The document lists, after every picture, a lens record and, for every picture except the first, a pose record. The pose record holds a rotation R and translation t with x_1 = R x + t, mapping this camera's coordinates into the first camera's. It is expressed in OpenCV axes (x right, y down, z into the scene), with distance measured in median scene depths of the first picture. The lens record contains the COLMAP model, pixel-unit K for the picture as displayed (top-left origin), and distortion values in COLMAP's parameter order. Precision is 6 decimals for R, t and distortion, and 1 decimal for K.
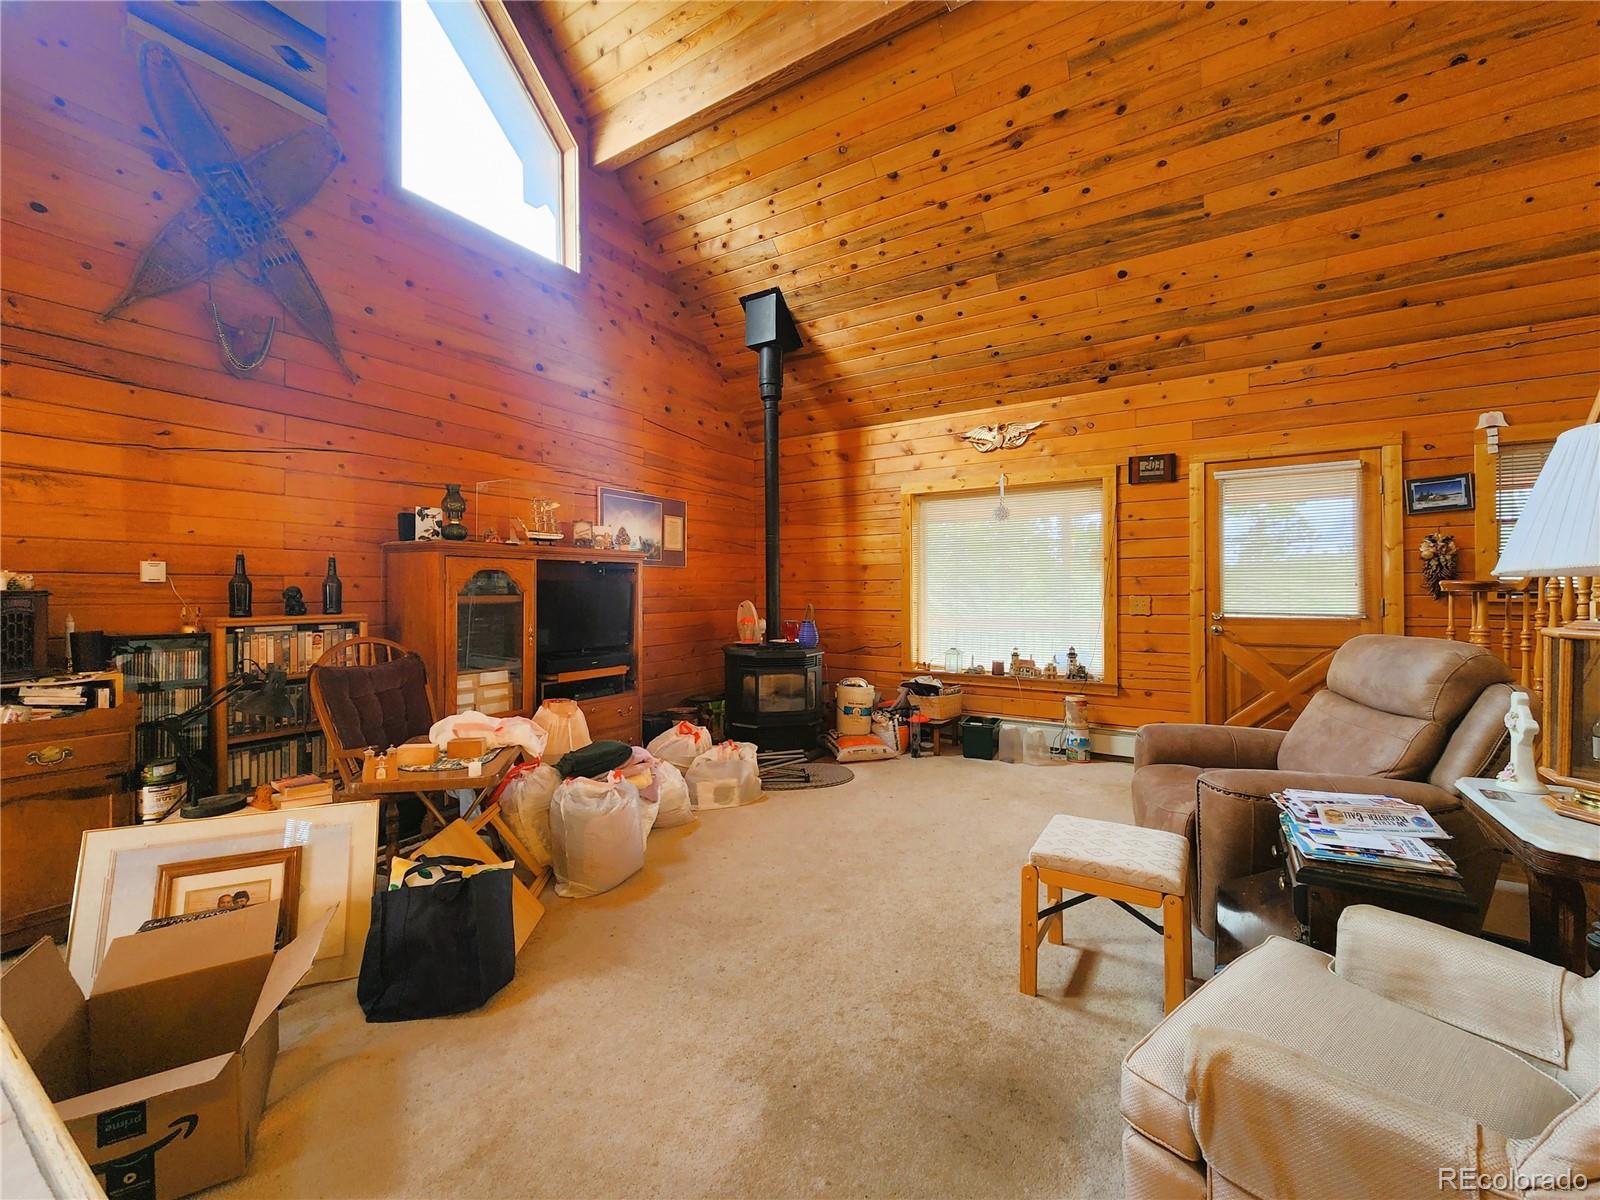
lens RADIAL K [[667.4, 0, 801.4], [0, 667.4, 589.0], [0, 0, 1]] dist [0.002415, -0.001523]
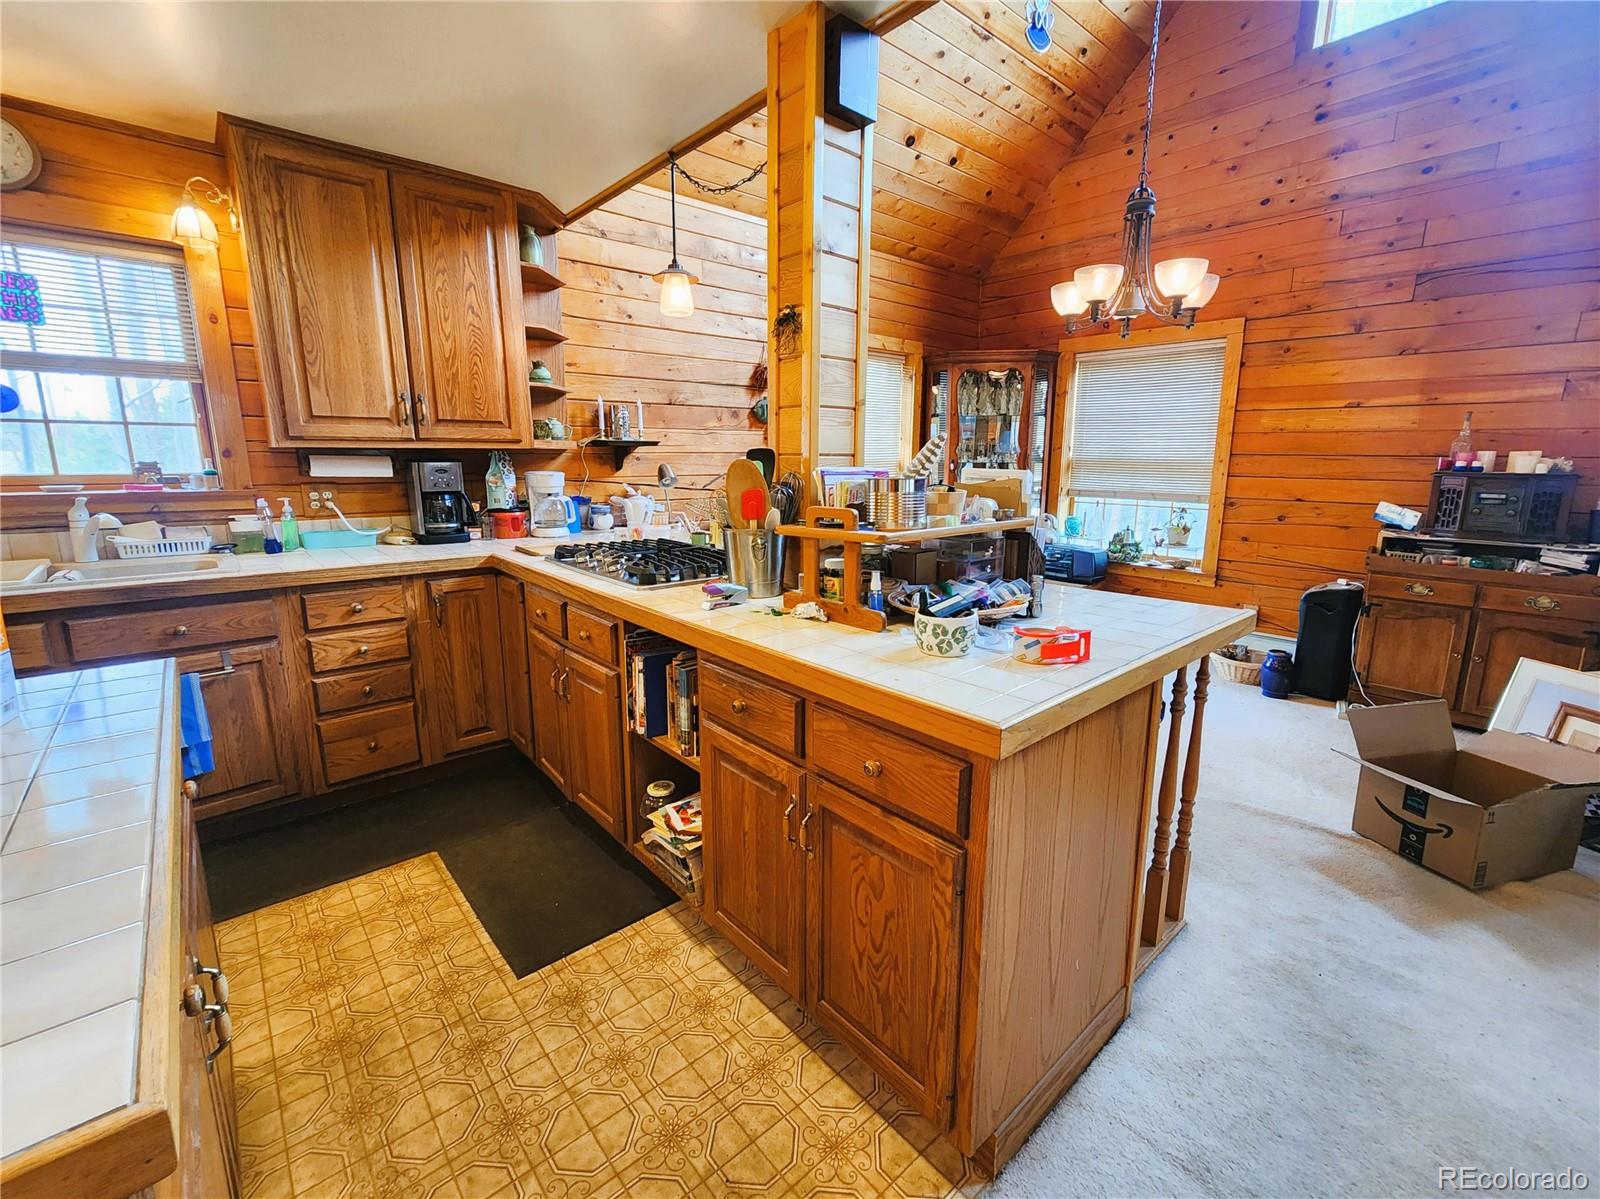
lens RADIAL K [[693.4, 0, 803.7], [0, 693.4, 589.8], [0, 0, 1]] dist [0.005374, -0.001189]
pose [[-0.277846, 0.181806, -0.943265, 0.269236], [-0.002627, 0.981780, 0.190003, -0.014882], [0.960622, 0.055270, -0.272306, -0.007511]]
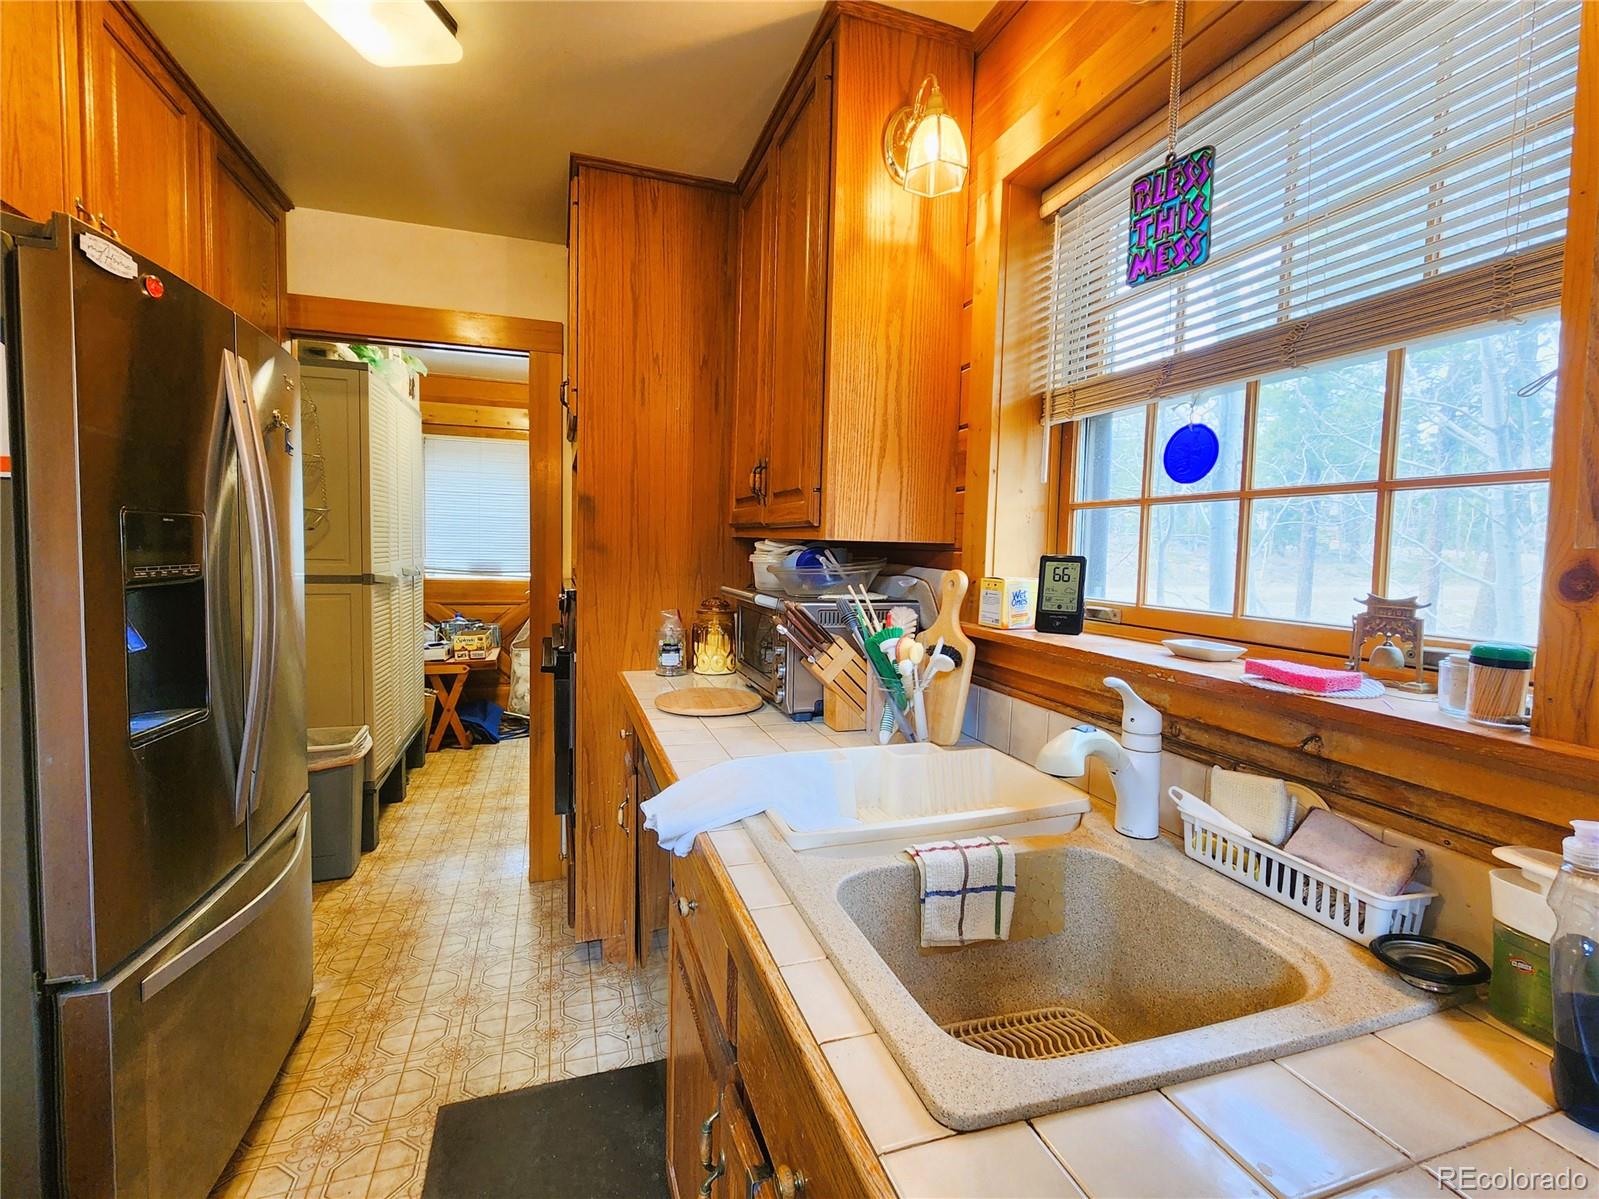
lens RADIAL K [[729.3, 0, 795.1], [0, 729.3, 592.0], [0, 0, 1]] dist [0.002443, -0.000434]
pose [[-0.771144, -0.055785, 0.634212, -0.133811], [-0.023457, 0.997967, 0.059260, -0.017597], [-0.636228, 0.030821, -0.770885, -0.434073]]
